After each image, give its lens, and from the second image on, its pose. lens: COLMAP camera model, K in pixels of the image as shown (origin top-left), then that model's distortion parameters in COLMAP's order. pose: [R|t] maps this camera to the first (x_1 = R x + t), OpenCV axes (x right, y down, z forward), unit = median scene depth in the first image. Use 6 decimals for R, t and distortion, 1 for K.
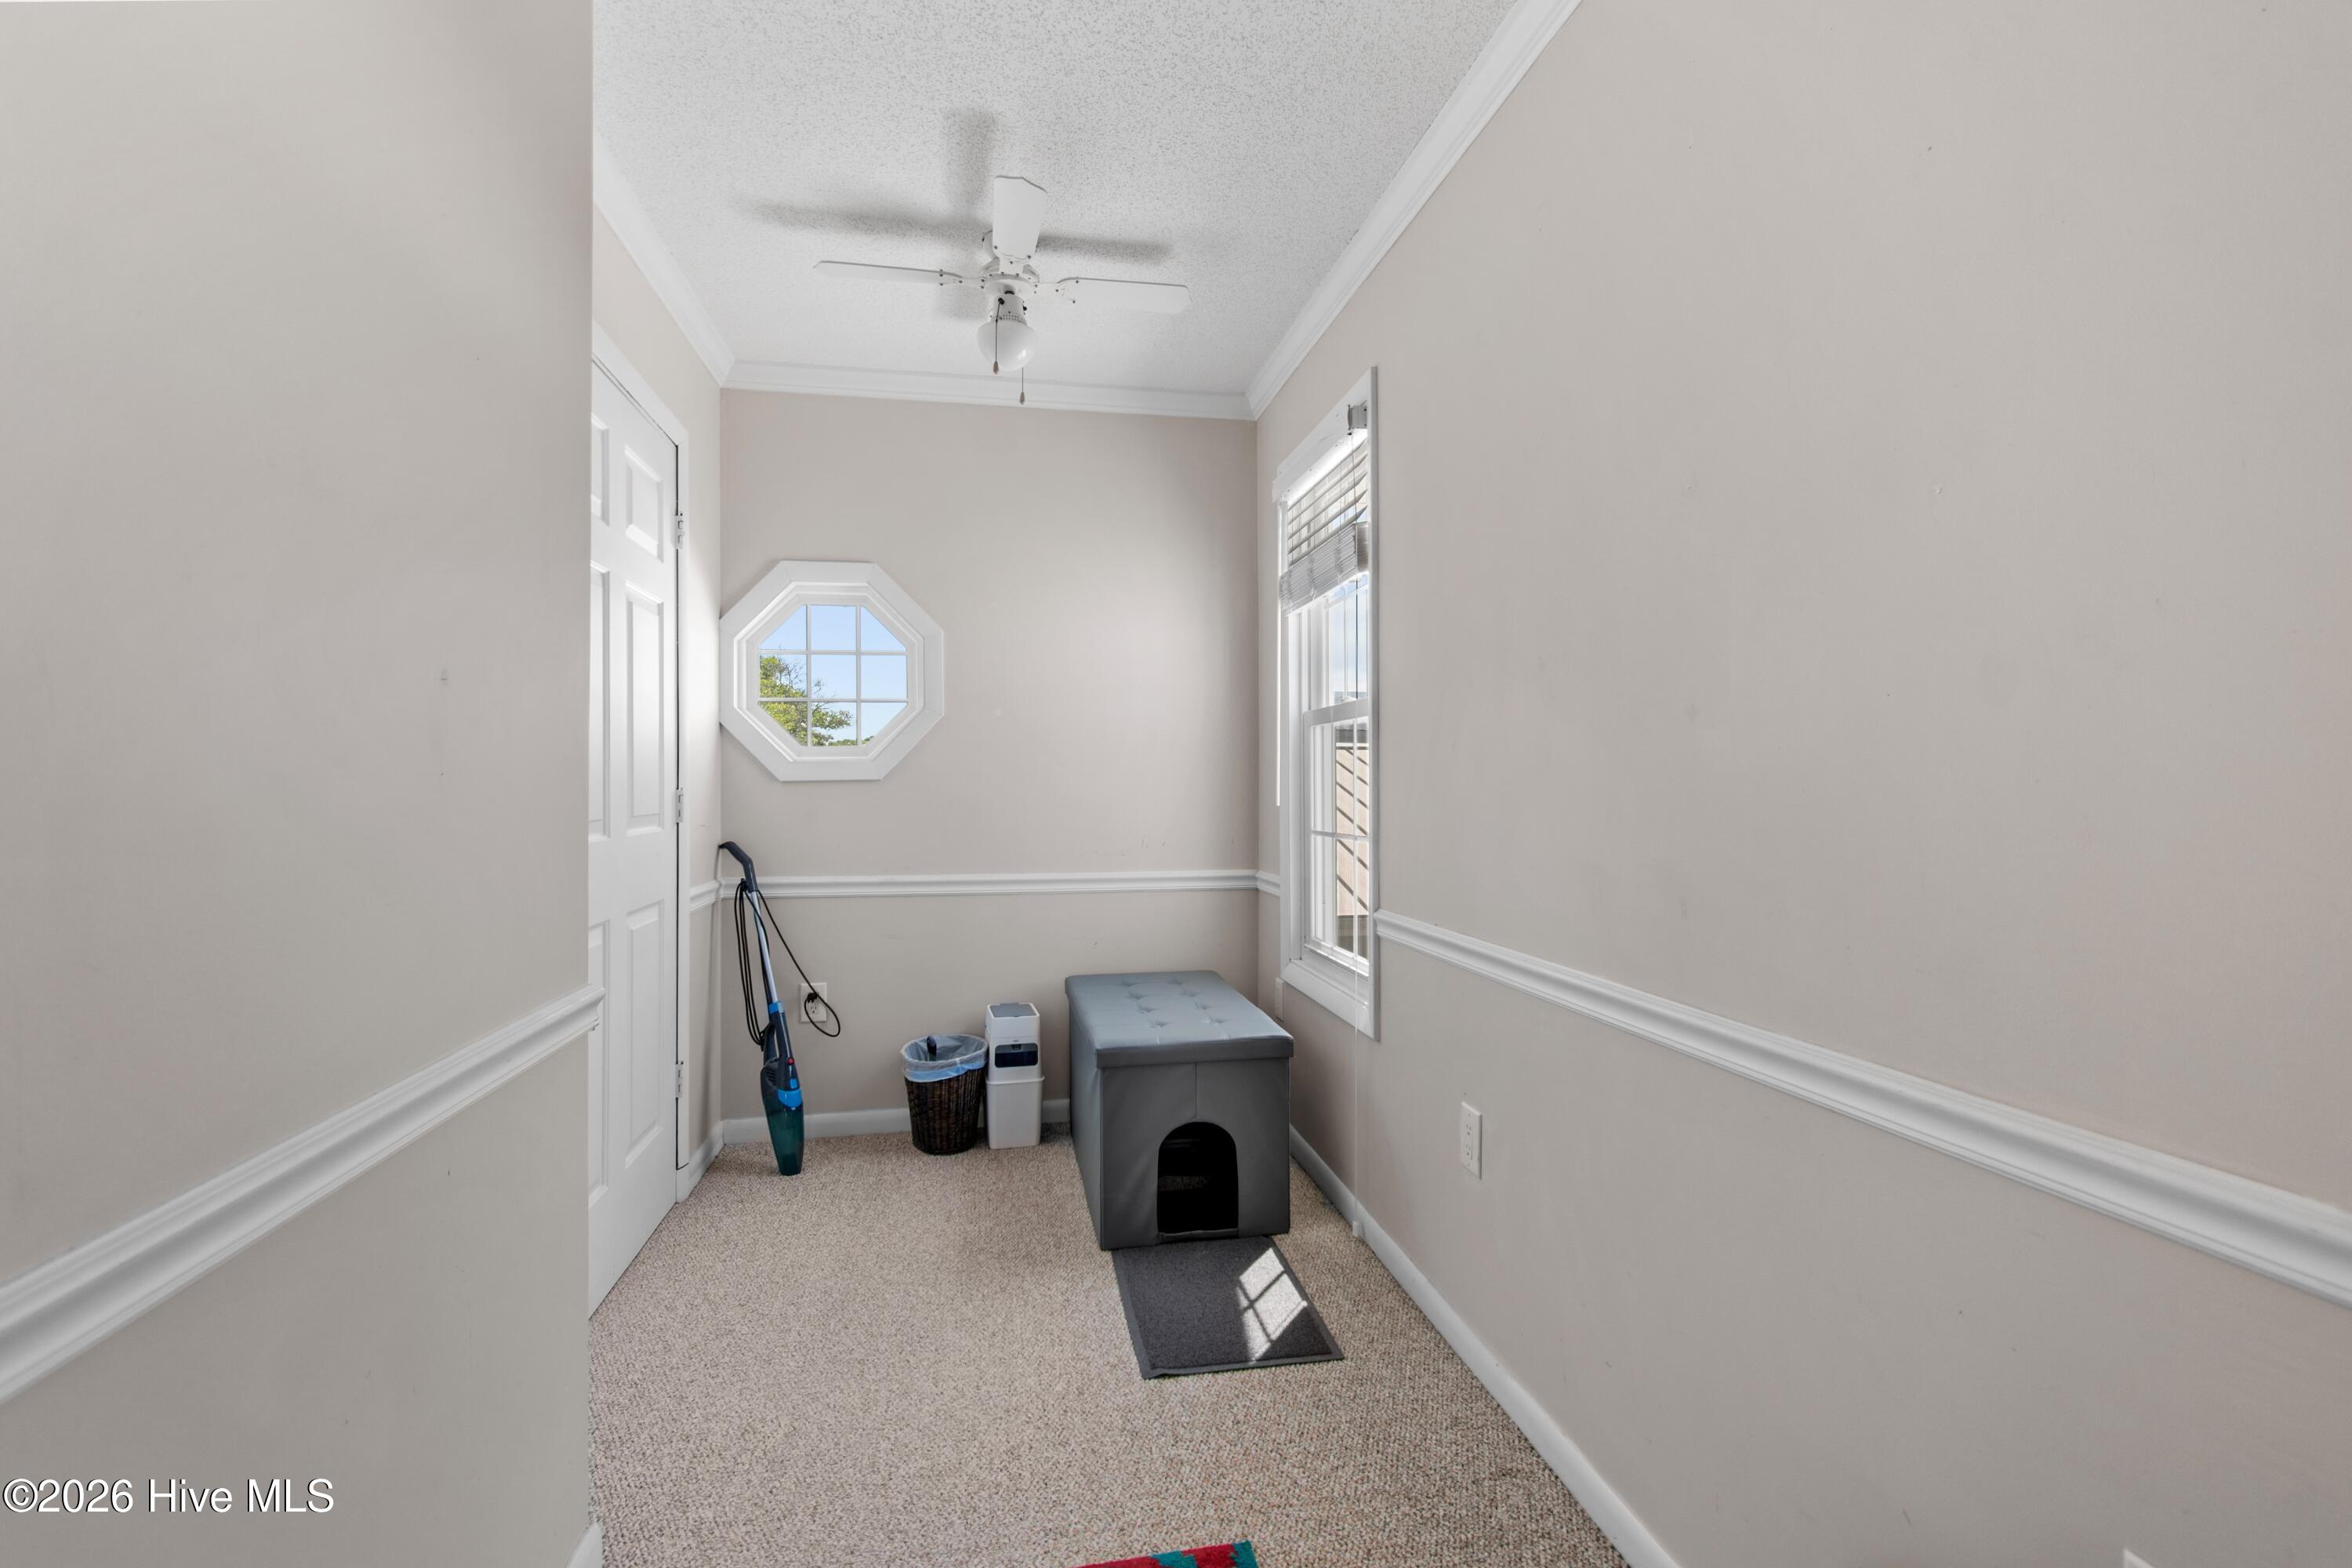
lens RADIAL K [[1046.5, 0, 1174.5], [0, 1046.5, 780.9], [0, 0, 1]] dist [0.002993, 0.000149]
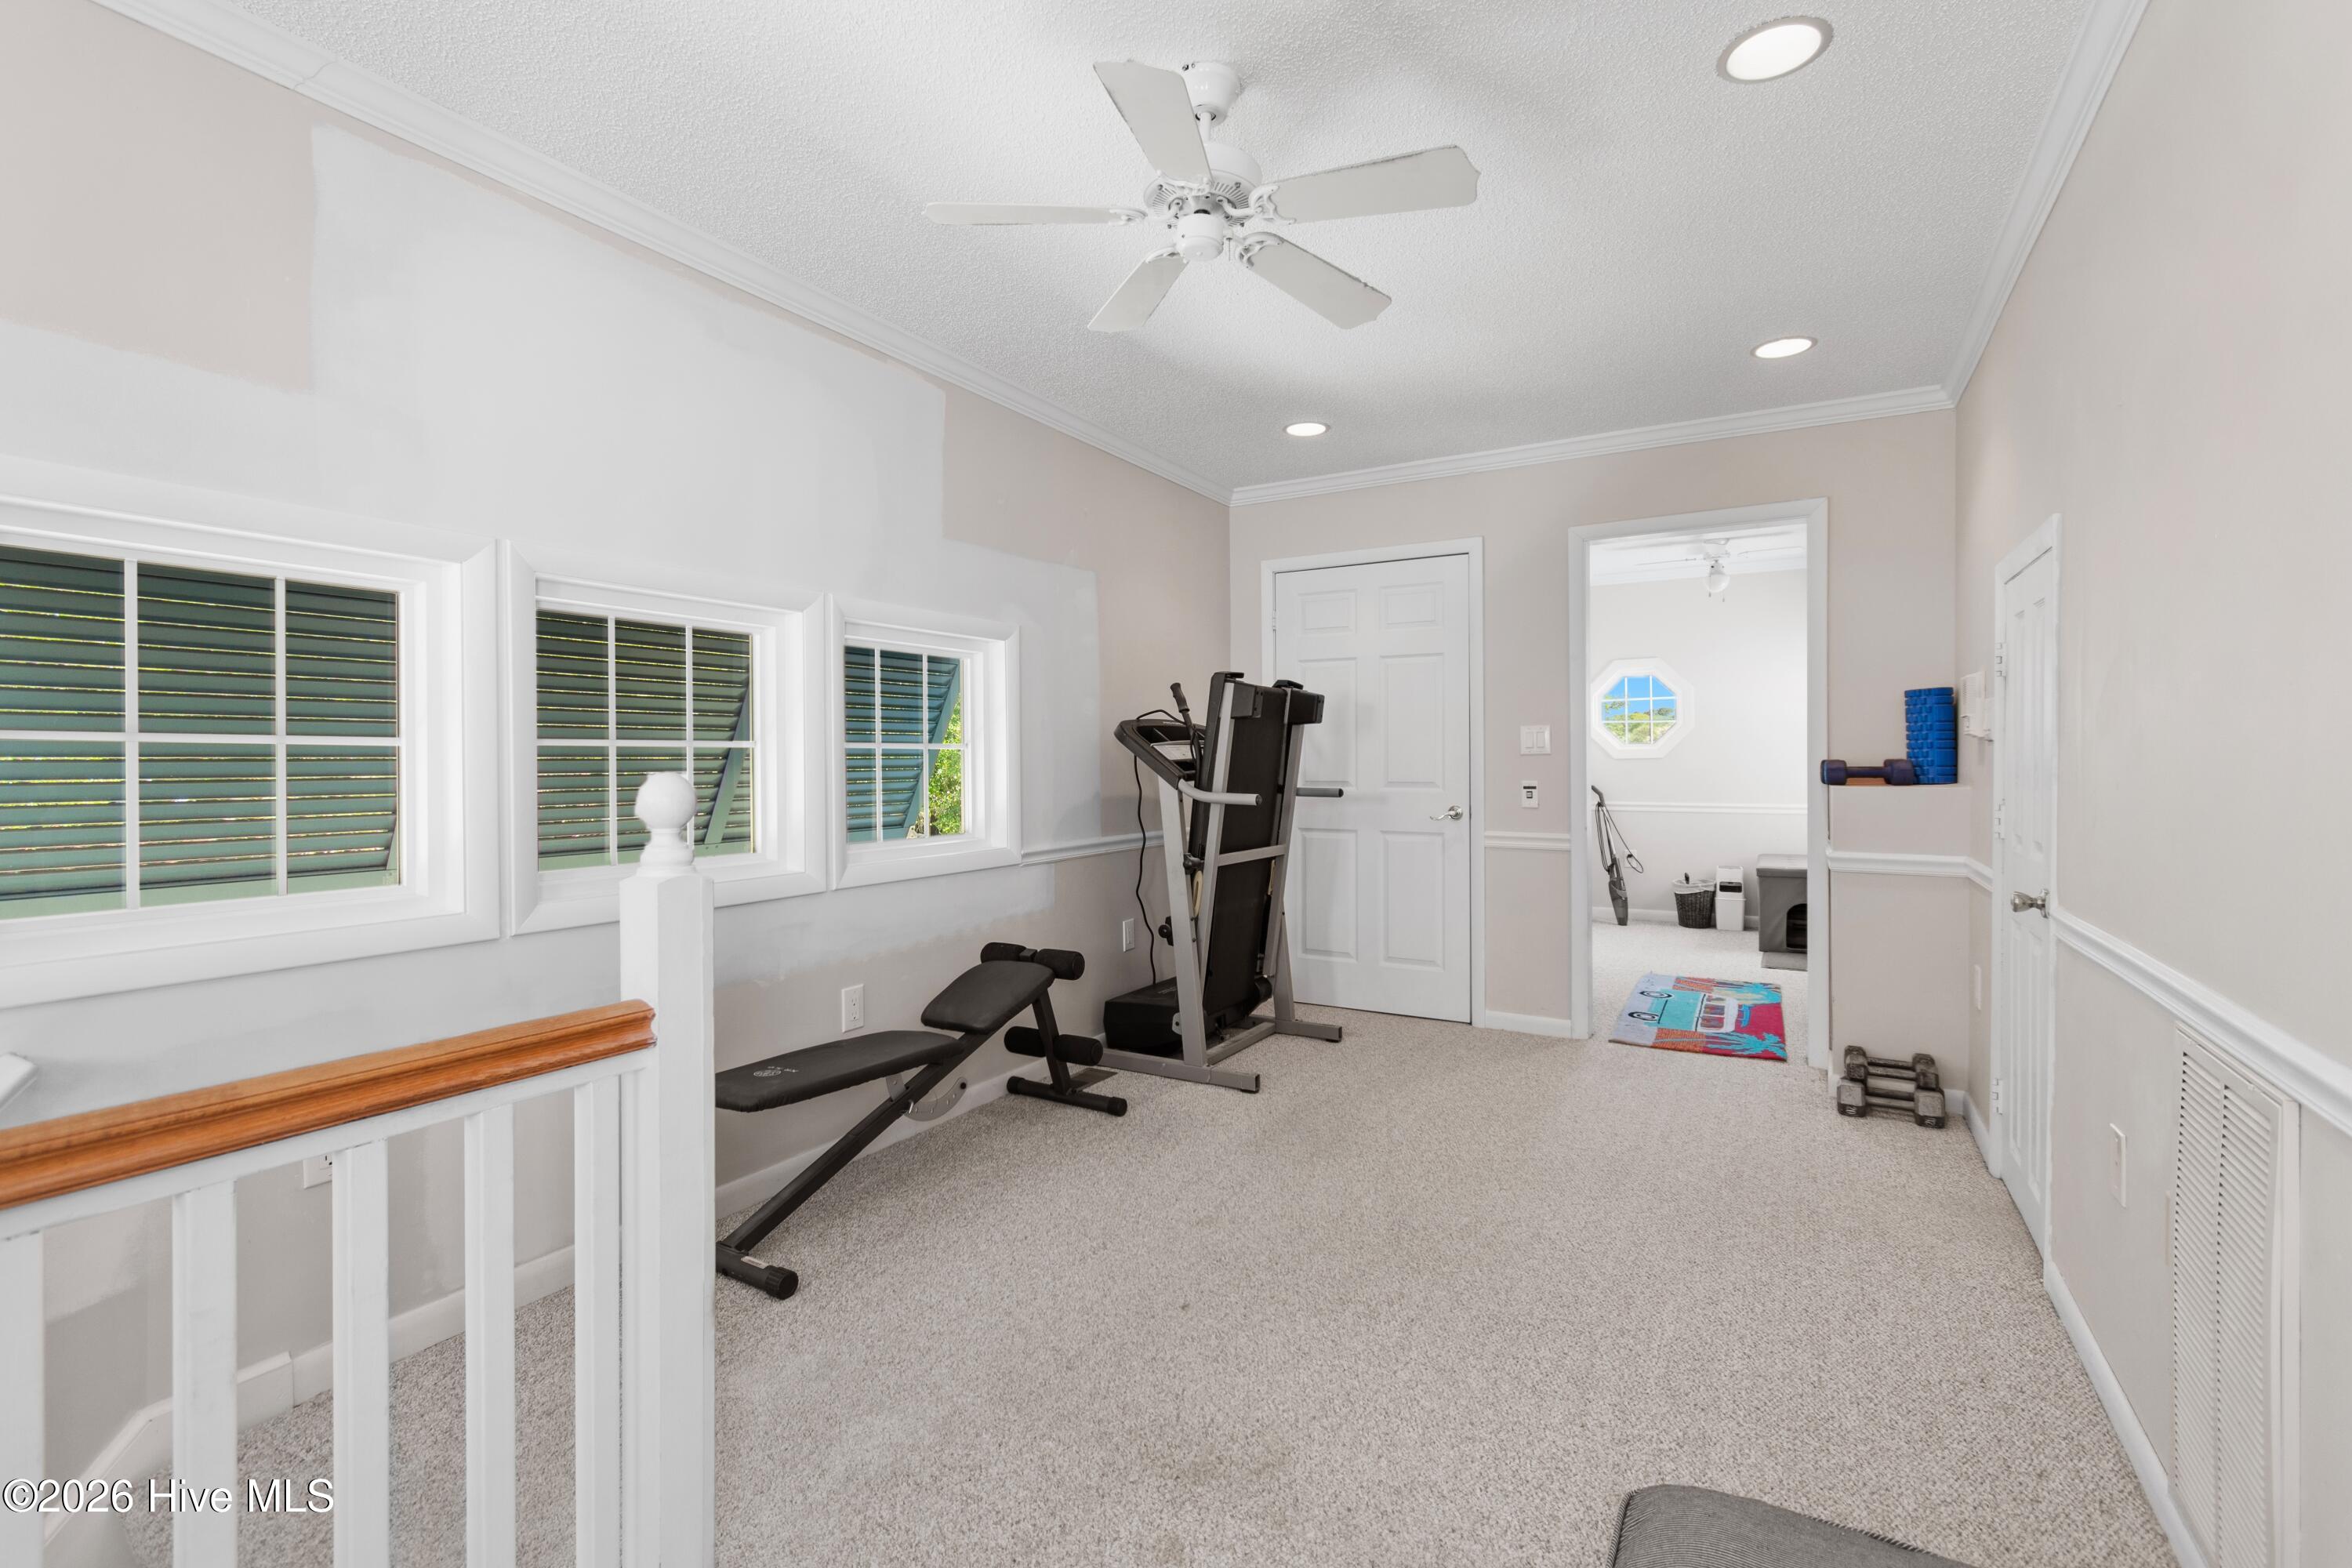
lens RADIAL K [[1046.5, 0, 1175.0], [0, 1046.5, 772.5], [0, 0, 1]] dist [0.002993, 0.000149]
pose [[0.757047, -0.000708, -0.653360, 0.394909], [0.007964, 0.999935, 0.008145, 0.003584], [0.653311, -0.011370, 0.757004, -1.380196]]
